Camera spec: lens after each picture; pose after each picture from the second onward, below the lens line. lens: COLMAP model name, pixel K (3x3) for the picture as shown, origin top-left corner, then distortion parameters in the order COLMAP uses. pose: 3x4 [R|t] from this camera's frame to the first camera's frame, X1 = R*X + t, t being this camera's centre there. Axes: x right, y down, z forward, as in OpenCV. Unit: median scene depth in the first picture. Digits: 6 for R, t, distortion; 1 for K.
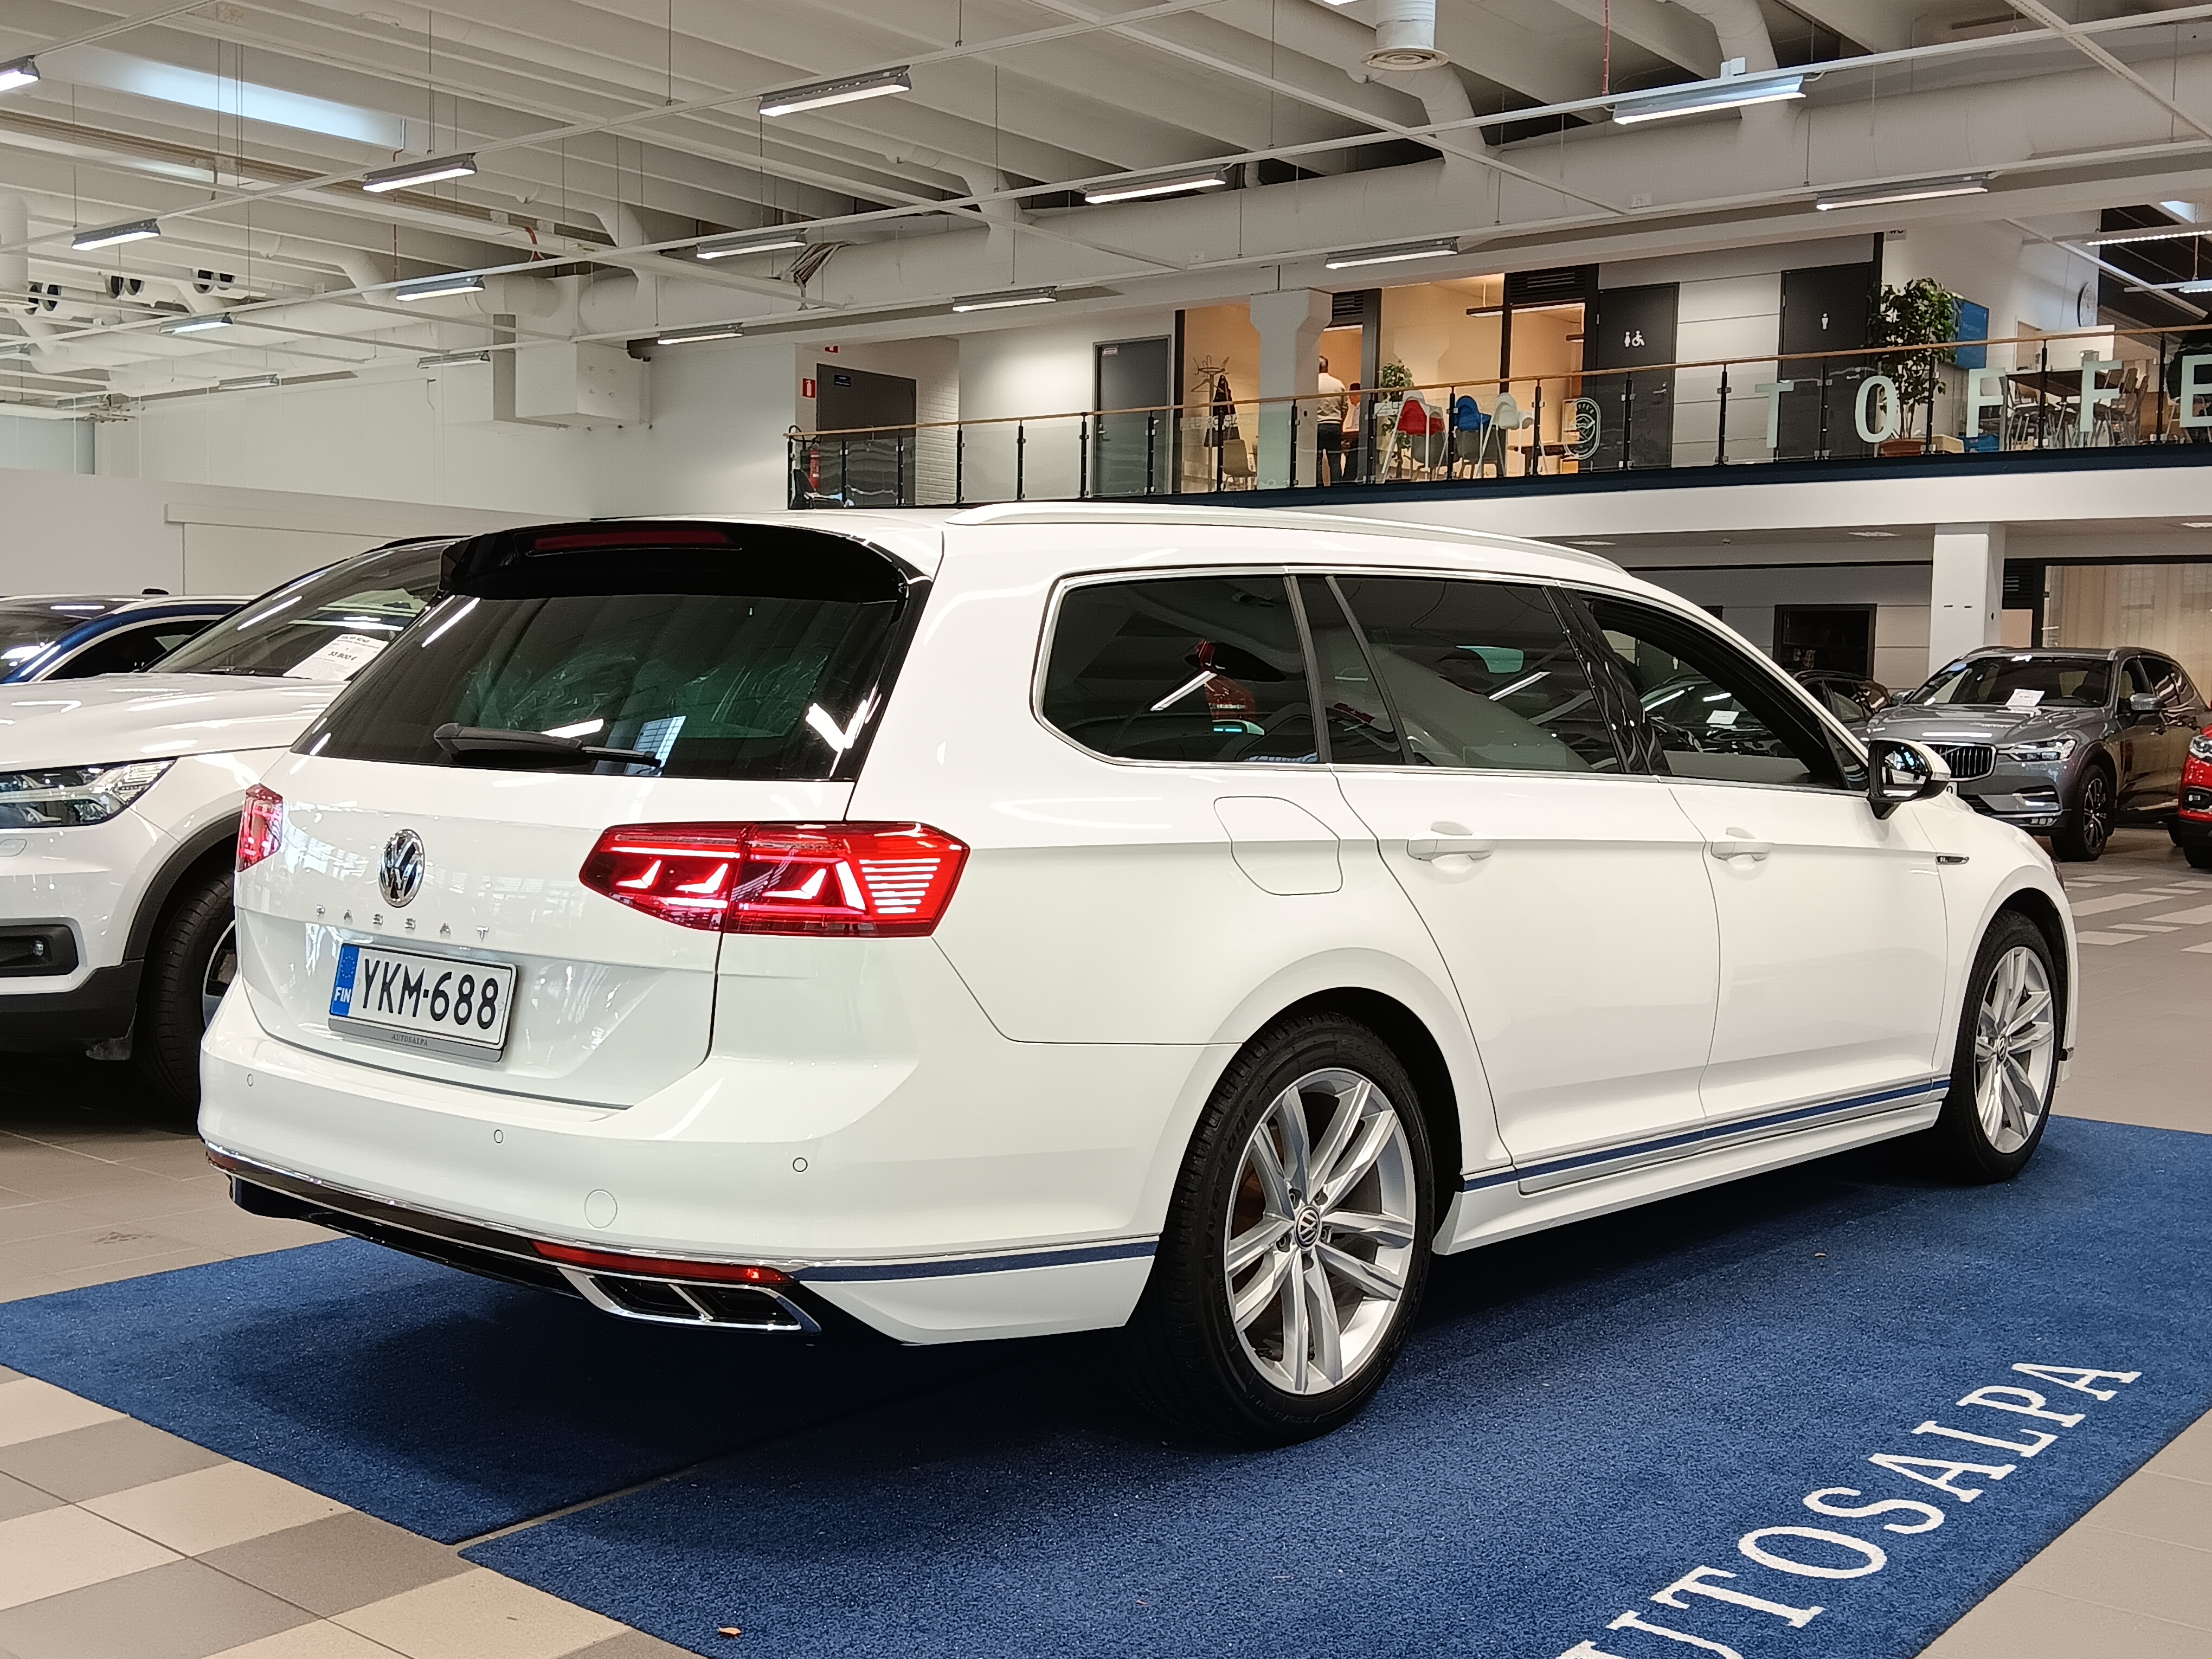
lens RADIAL K [[2306.2, 0, 1106.0], [0, 2306.2, 829.5], [0, 0, 1]] dist [0.007980, -0.010233]
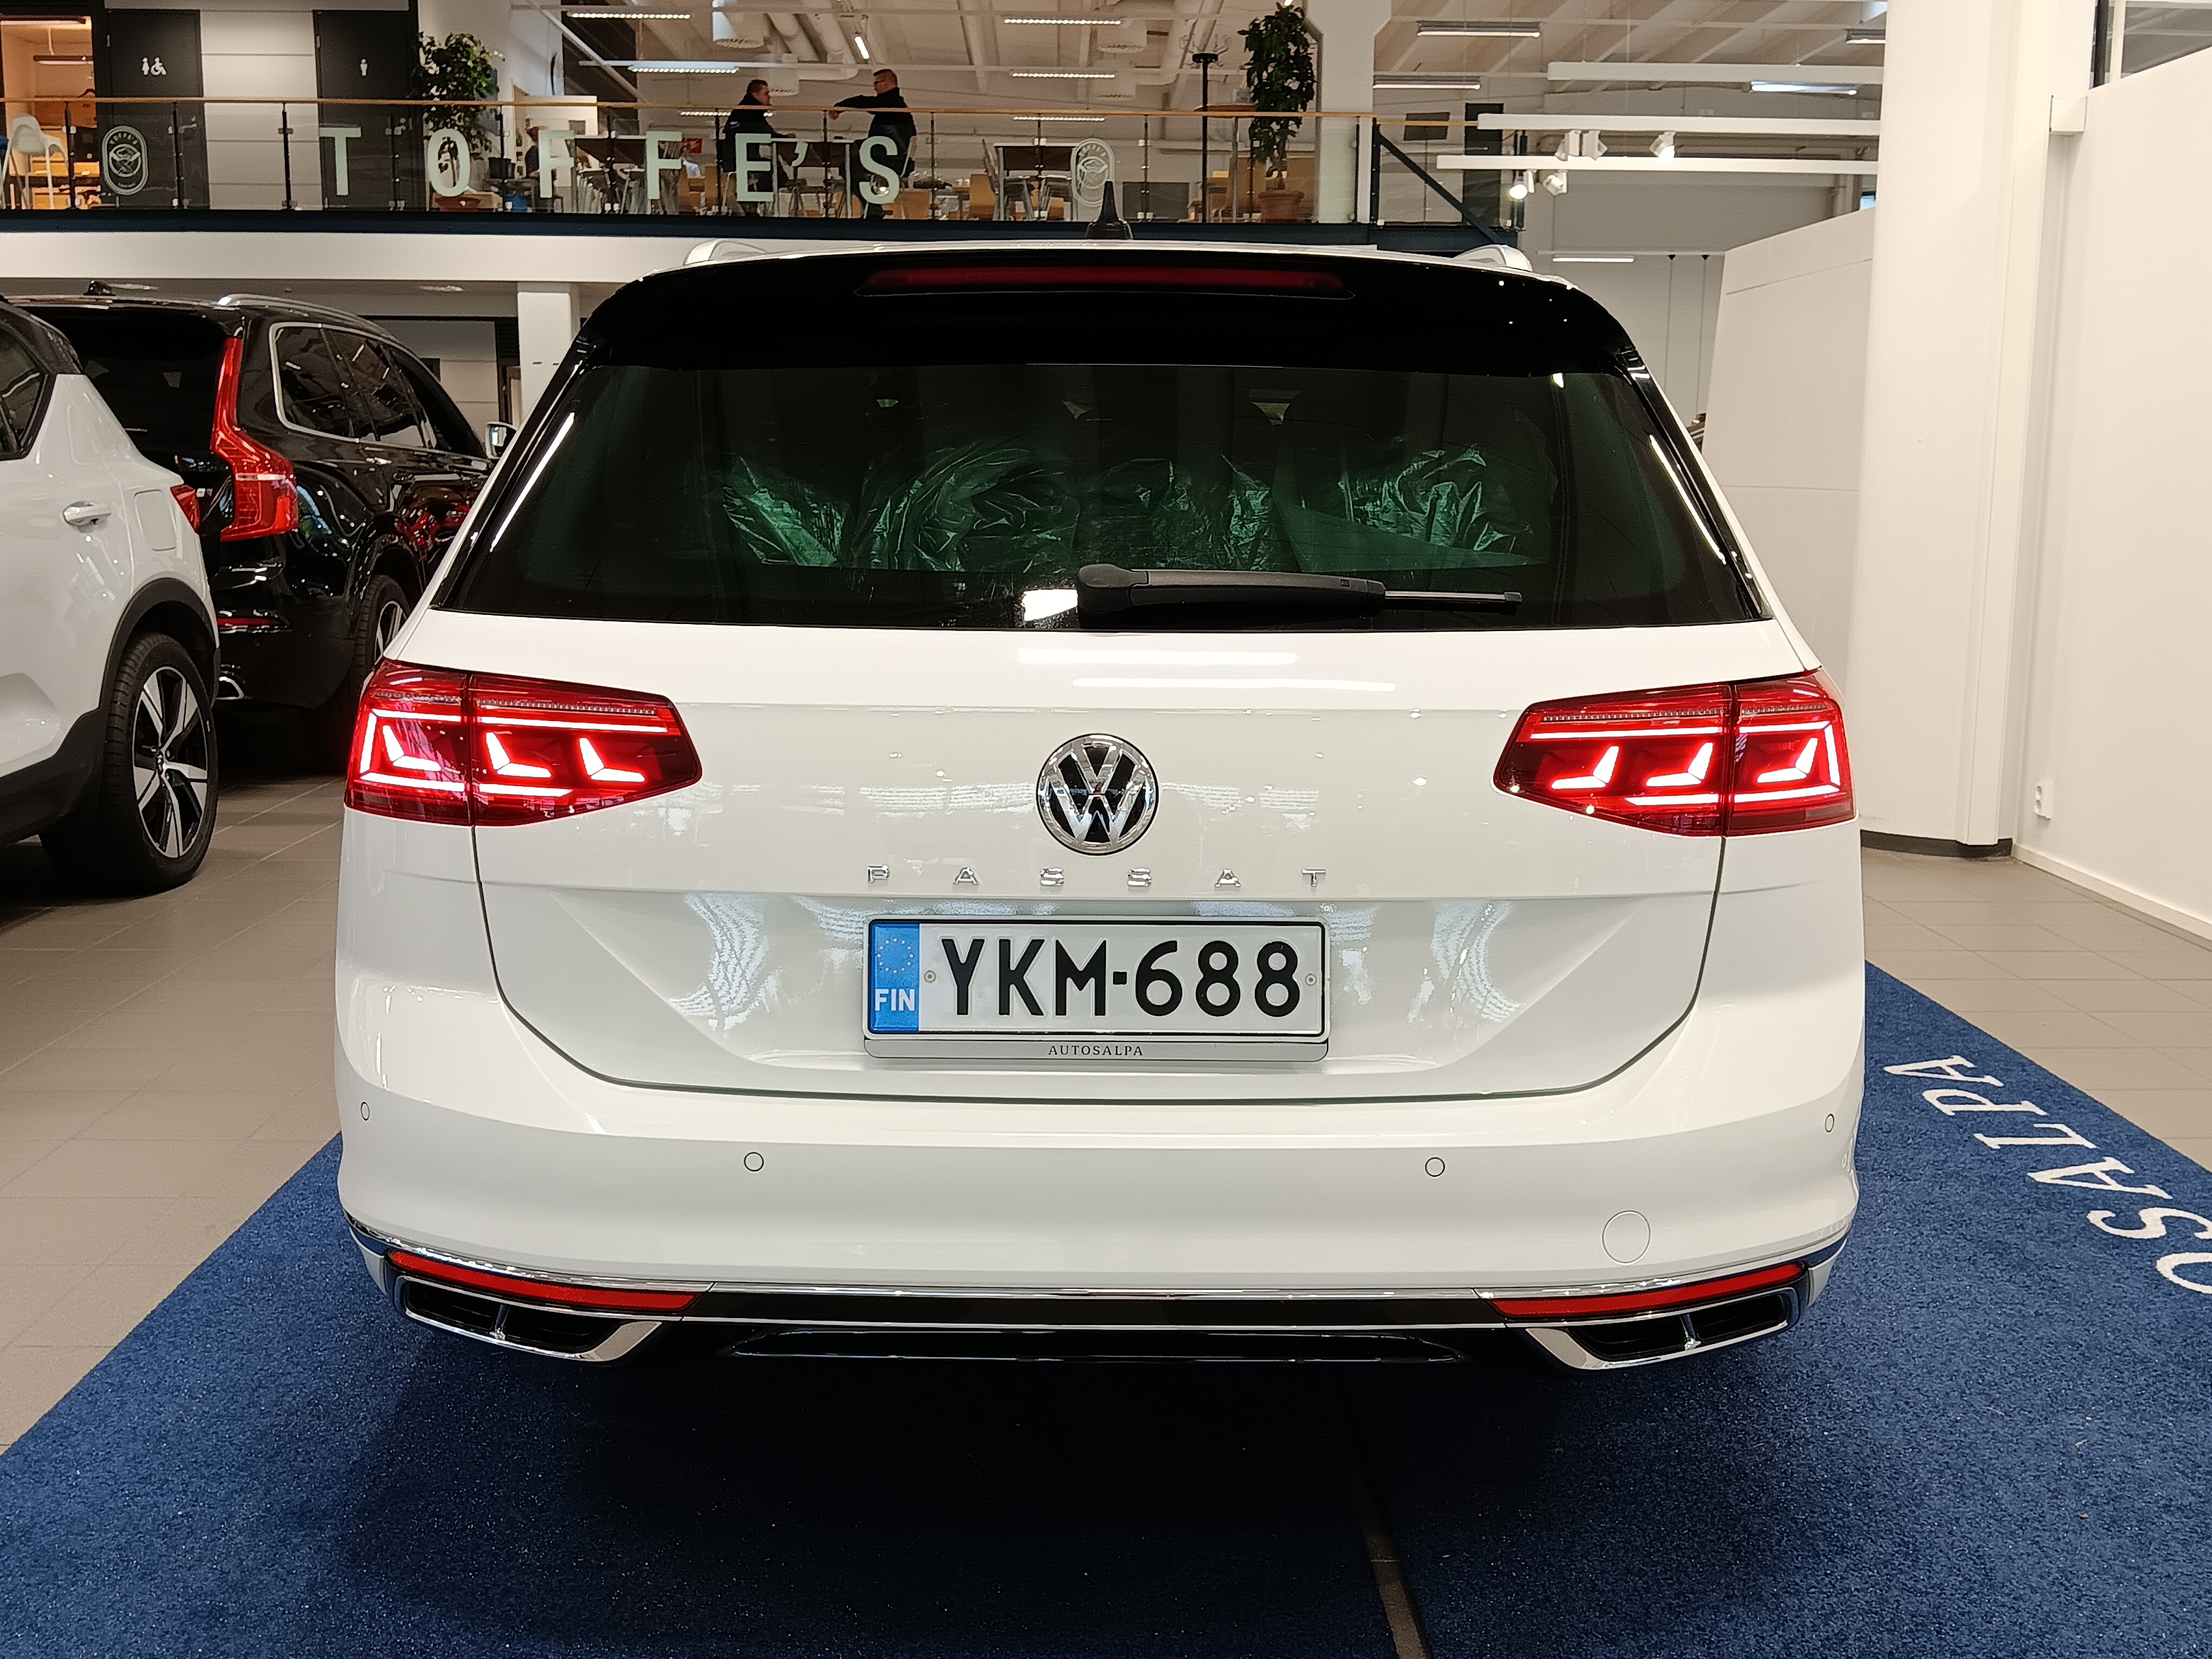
lens RADIAL K [[2175.9, 0, 1106.0], [0, 2175.9, 829.5], [0, 0, 1]] dist [0.005403, -0.024866]
pose [[0.769815, -0.119294, 0.627019, -0.602548], [0.045257, 0.990108, 0.132809, -0.046656], [-0.636660, -0.073861, 0.767599, 0.472682]]
